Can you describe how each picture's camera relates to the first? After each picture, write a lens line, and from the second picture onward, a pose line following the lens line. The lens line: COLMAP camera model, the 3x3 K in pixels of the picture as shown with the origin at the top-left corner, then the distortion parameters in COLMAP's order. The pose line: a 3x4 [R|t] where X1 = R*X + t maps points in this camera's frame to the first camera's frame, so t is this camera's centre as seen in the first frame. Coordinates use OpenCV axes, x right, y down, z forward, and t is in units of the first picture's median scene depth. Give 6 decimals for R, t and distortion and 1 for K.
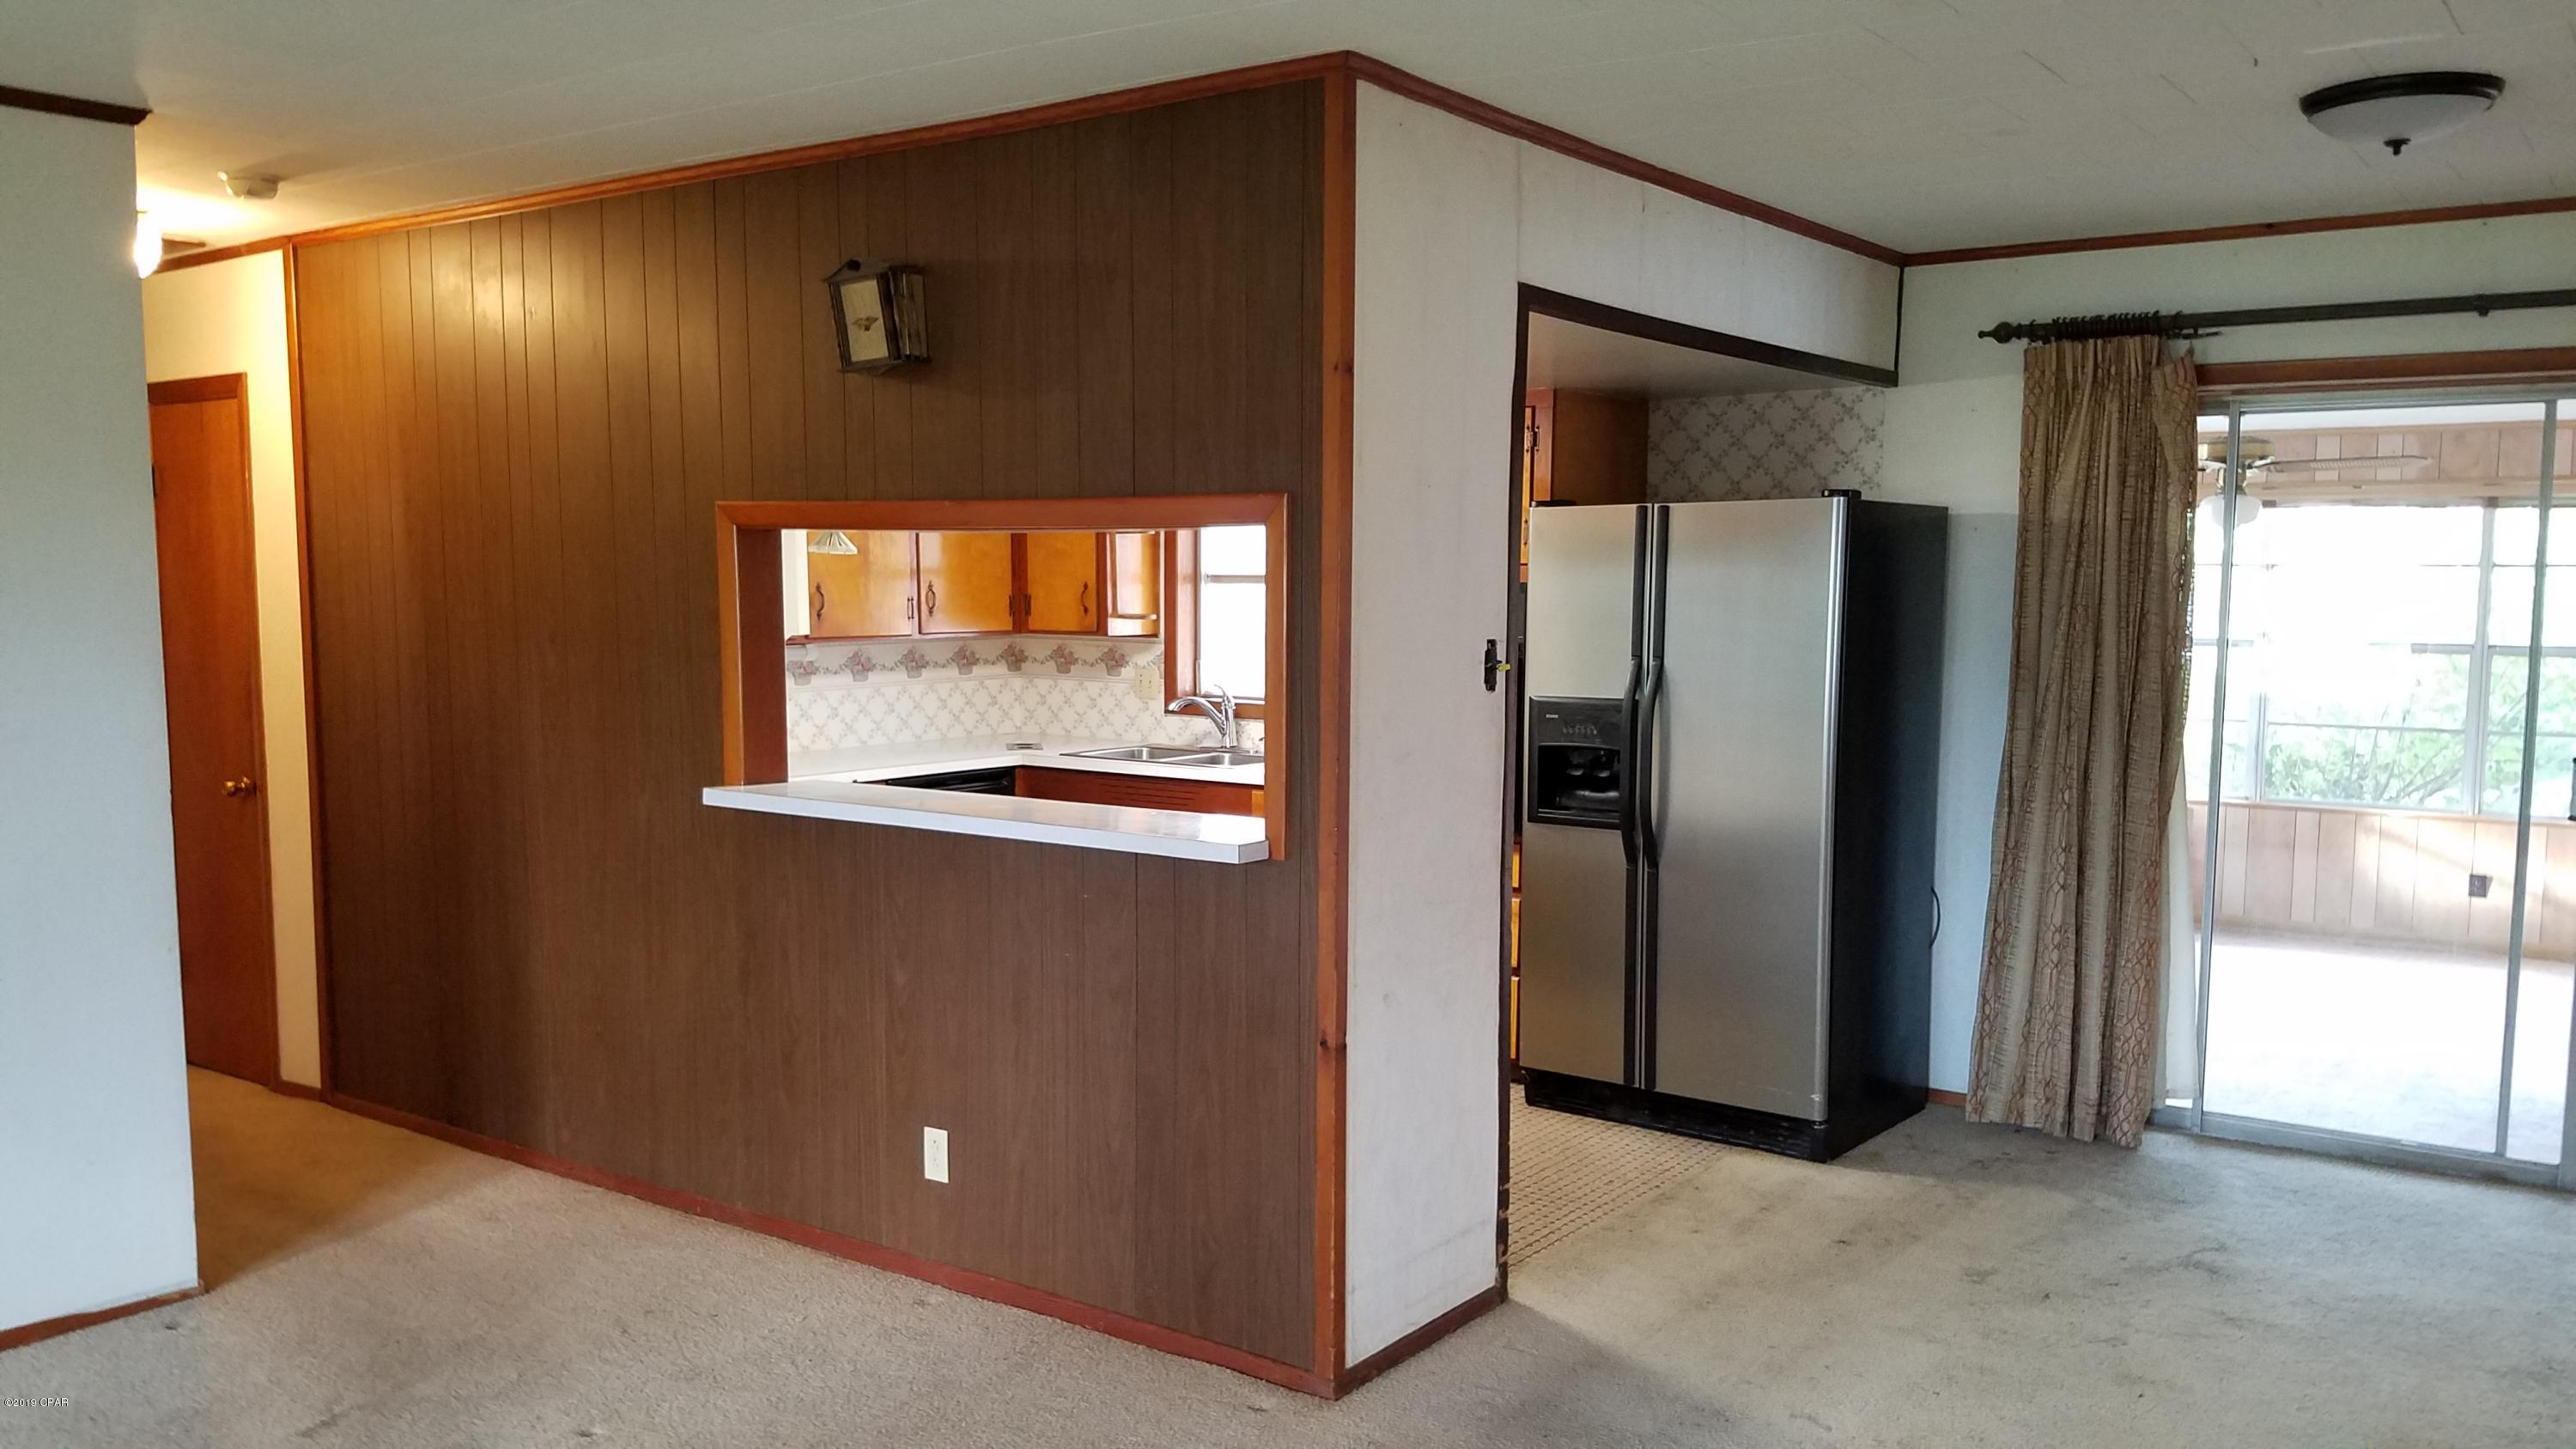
lens RADIAL K [[1935.7, 0, 1176.9], [0, 1935.7, 817.7], [0, 0, 1]] dist [0.069846, -0.122996]
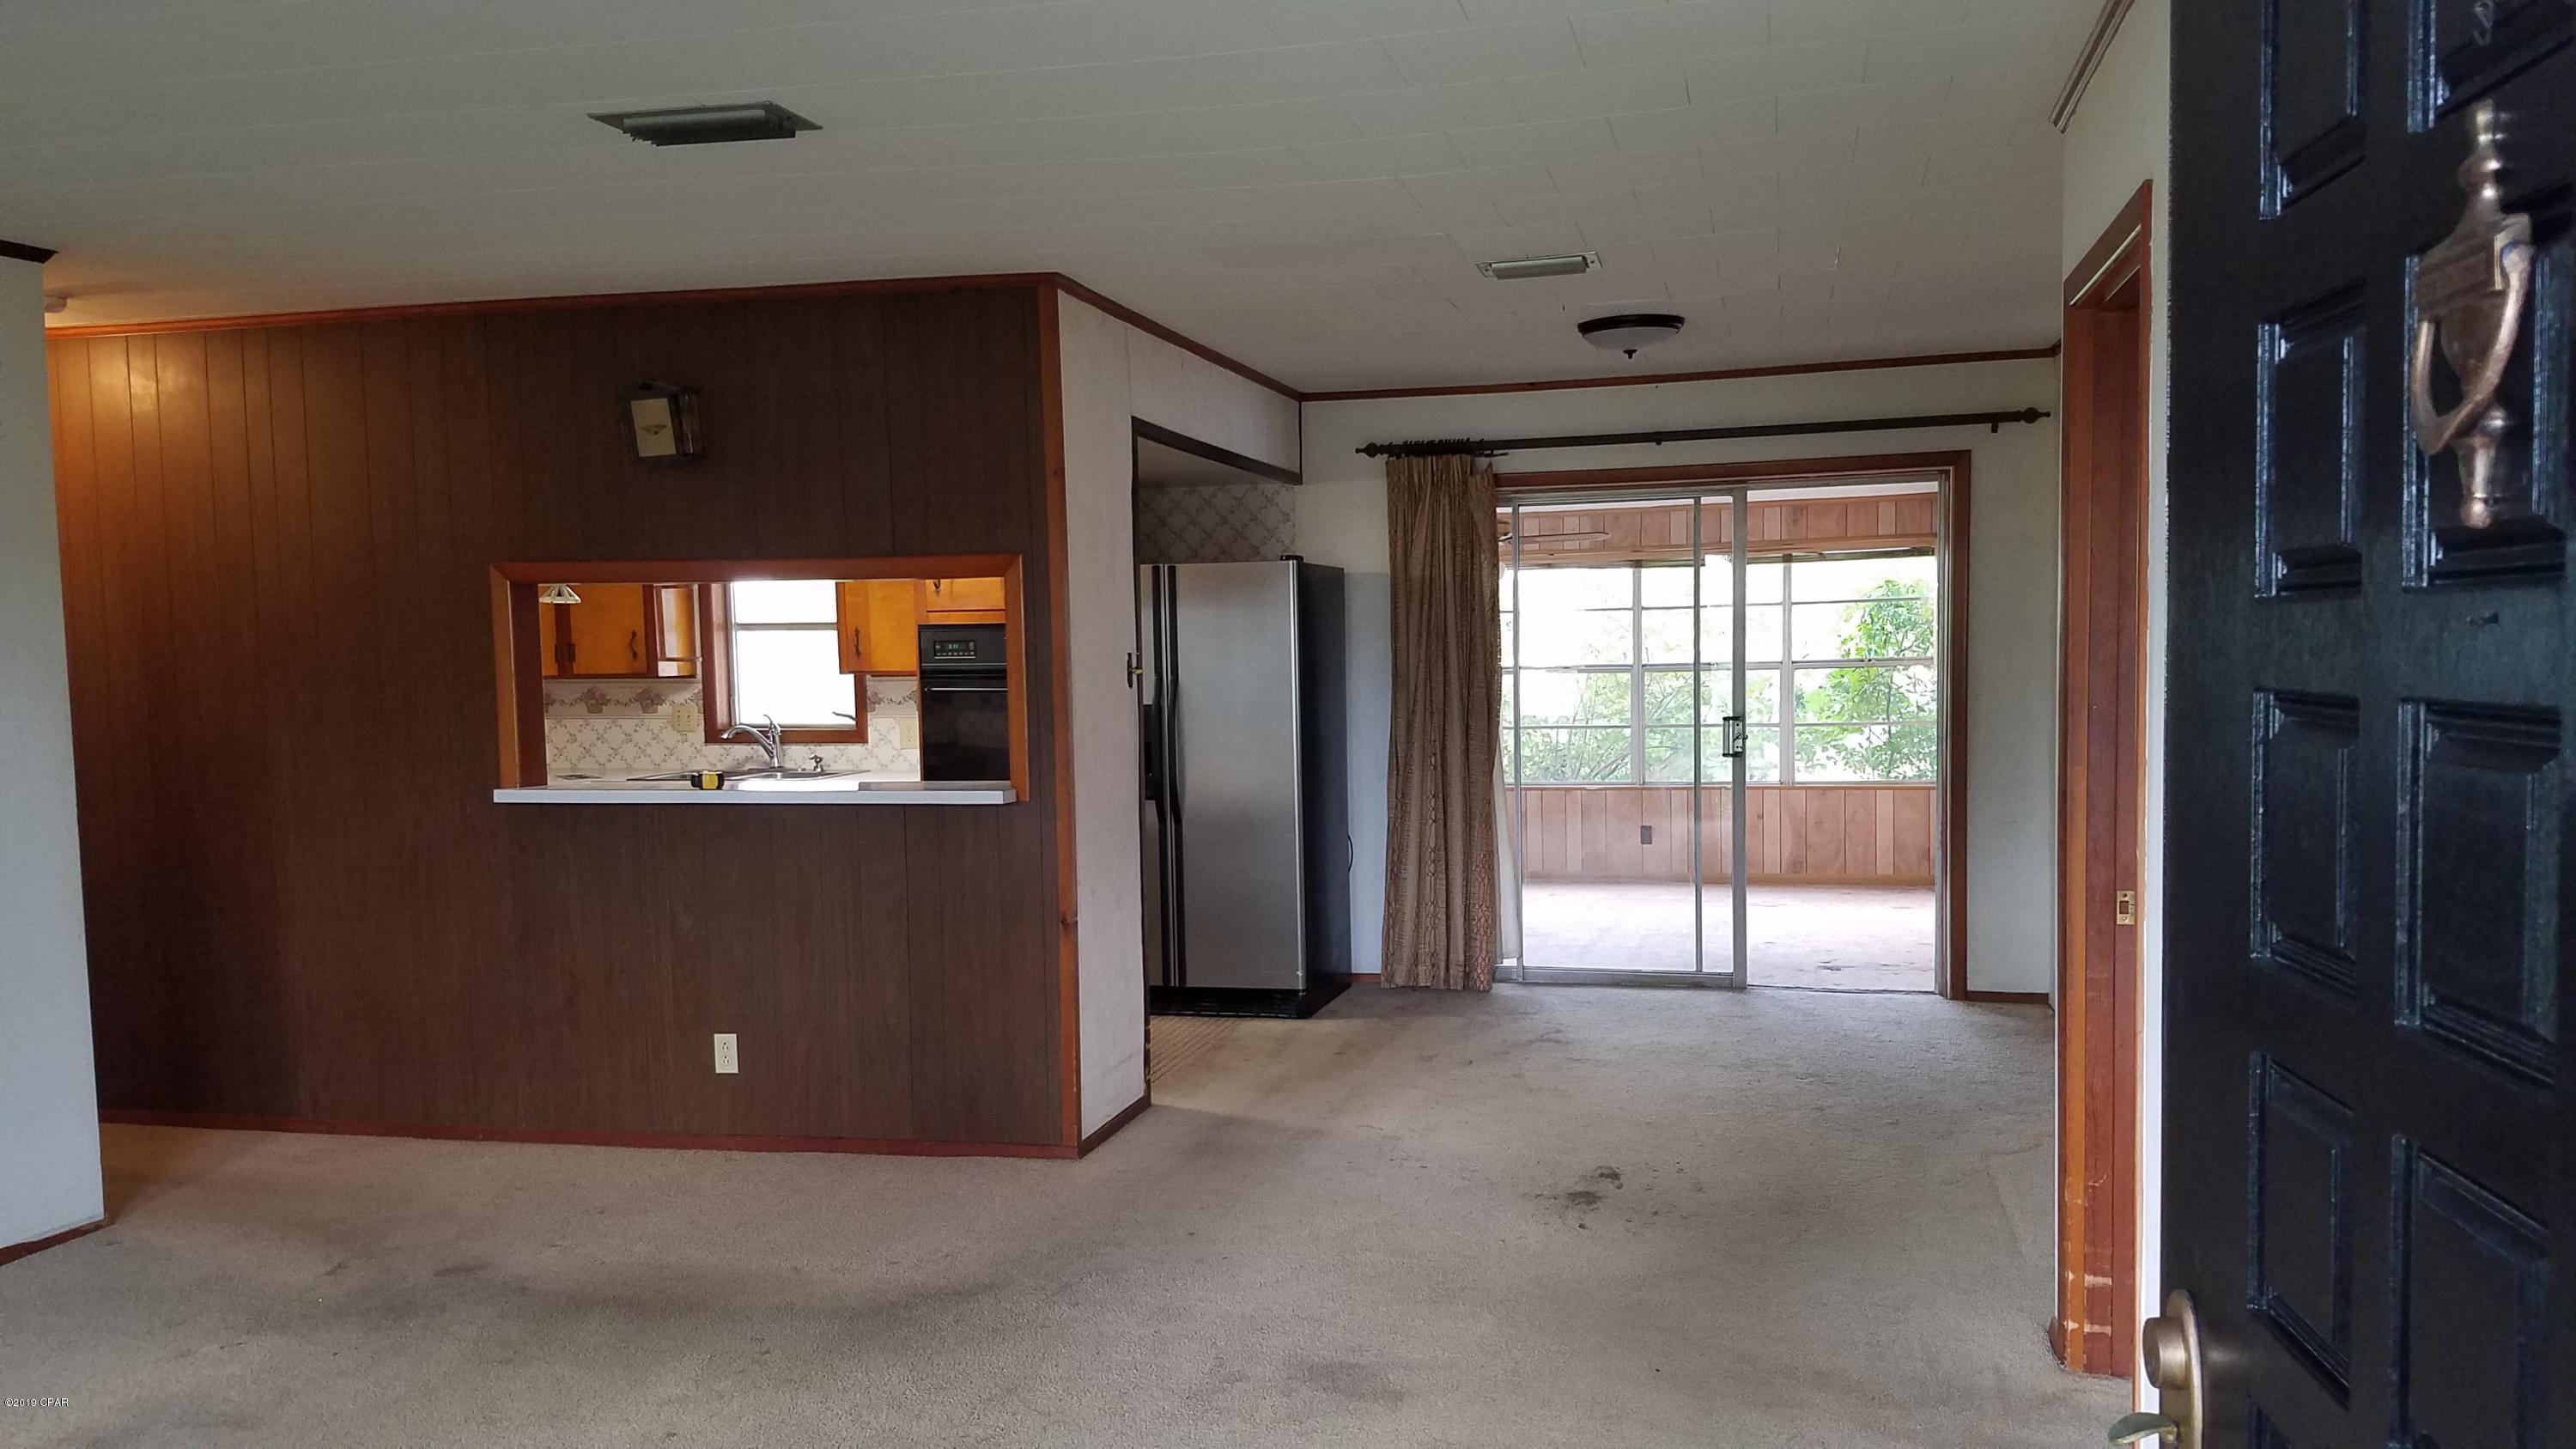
lens RADIAL K [[1935.7, 0, 1169.5], [0, 1935.7, 828.8], [0, 0, 1]] dist [0.069846, -0.122996]
pose [[0.928593, -0.050777, 0.367611, -0.287785], [0.060865, 0.998019, -0.015894, 0.054059], [-0.366075, 0.037134, 0.929844, -0.311674]]
